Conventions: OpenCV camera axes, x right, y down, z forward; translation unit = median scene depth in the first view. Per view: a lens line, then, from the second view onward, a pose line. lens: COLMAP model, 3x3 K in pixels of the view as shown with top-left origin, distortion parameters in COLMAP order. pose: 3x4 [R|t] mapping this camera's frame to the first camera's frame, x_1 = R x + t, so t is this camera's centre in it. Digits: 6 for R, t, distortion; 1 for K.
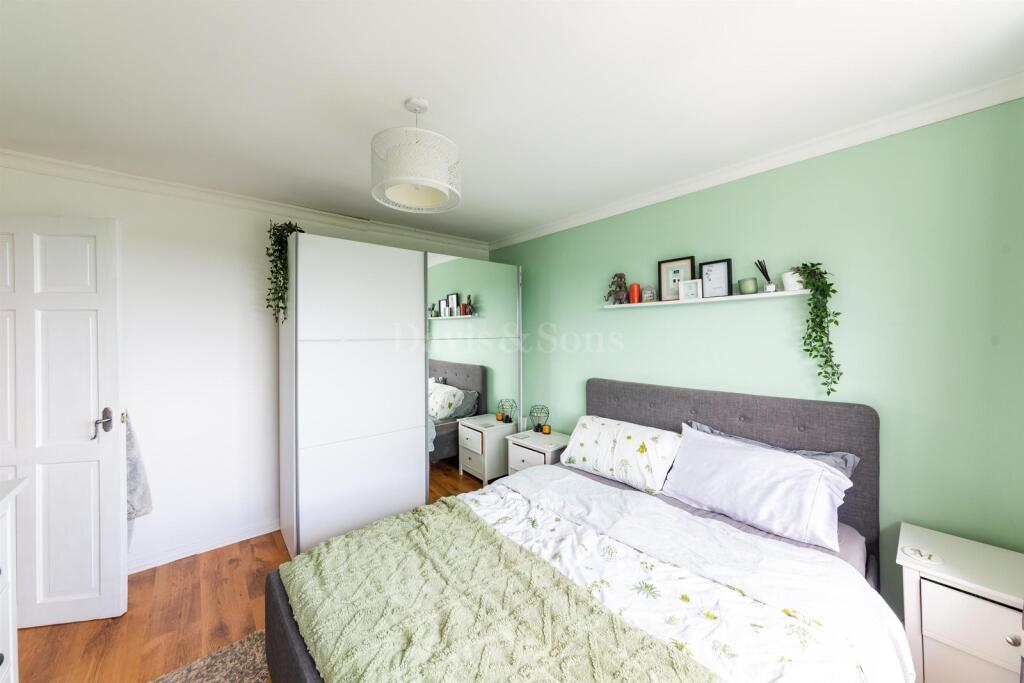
lens RADIAL K [[356.8, 0, 504.8], [0, 356.8, 334.2], [0, 0, 1]] dist [-0.004180, 0.000934]
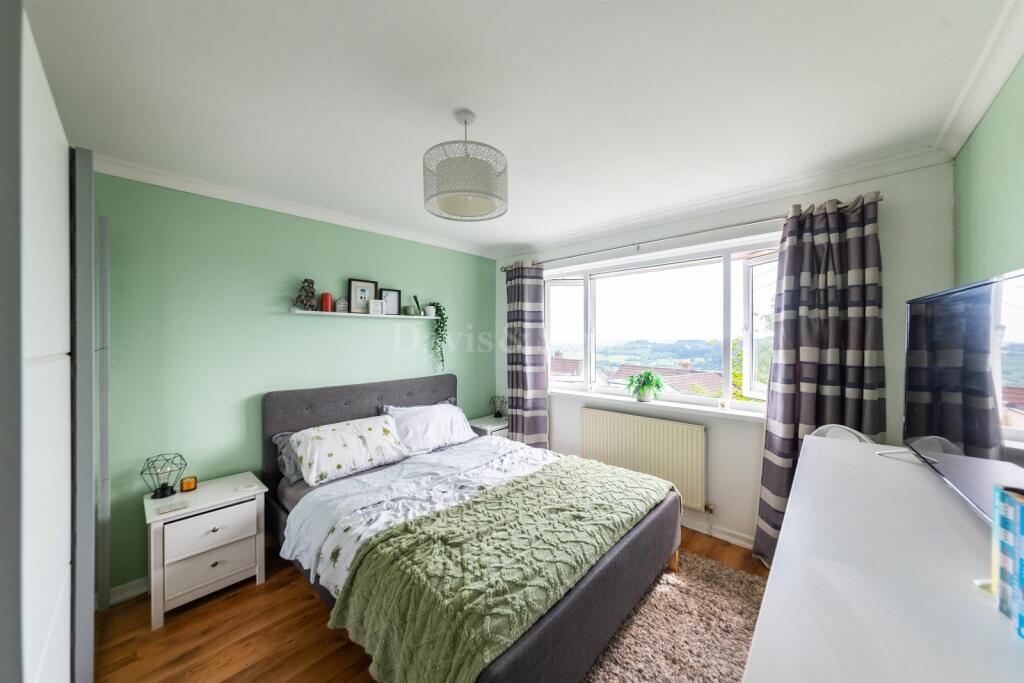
lens RADIAL K [[356.8, 0, 516.4], [0, 356.8, 340.8], [0, 0, 1]] dist [-0.004180, 0.000934]
pose [[-0.119510, -0.000443, 0.992833, -0.857853], [0.005443, 0.999985, 0.001101, 0.001439], [-0.992818, 0.005536, -0.119506, 0.651518]]
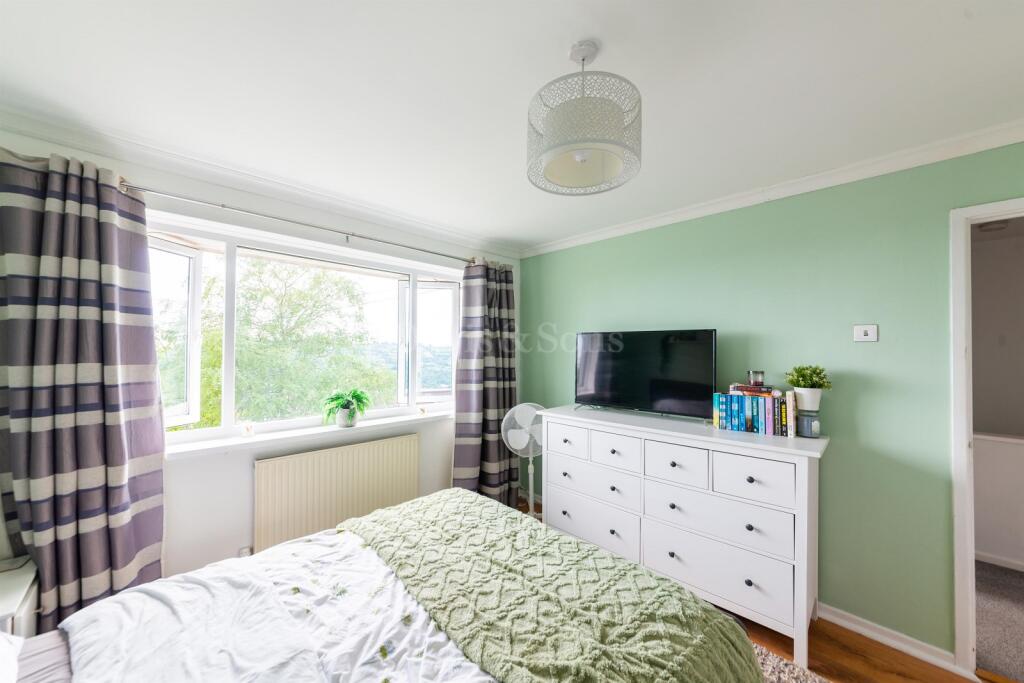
lens RADIAL K [[356.8, 0, 522.1], [0, 356.8, 346.0], [0, 0, 1]] dist [-0.004180, 0.000934]
pose [[-0.997457, 0.007057, -0.070917, -0.046216], [0.008534, 0.999752, -0.020551, 0.011749], [0.070754, -0.021104, -0.997270, 1.158467]]
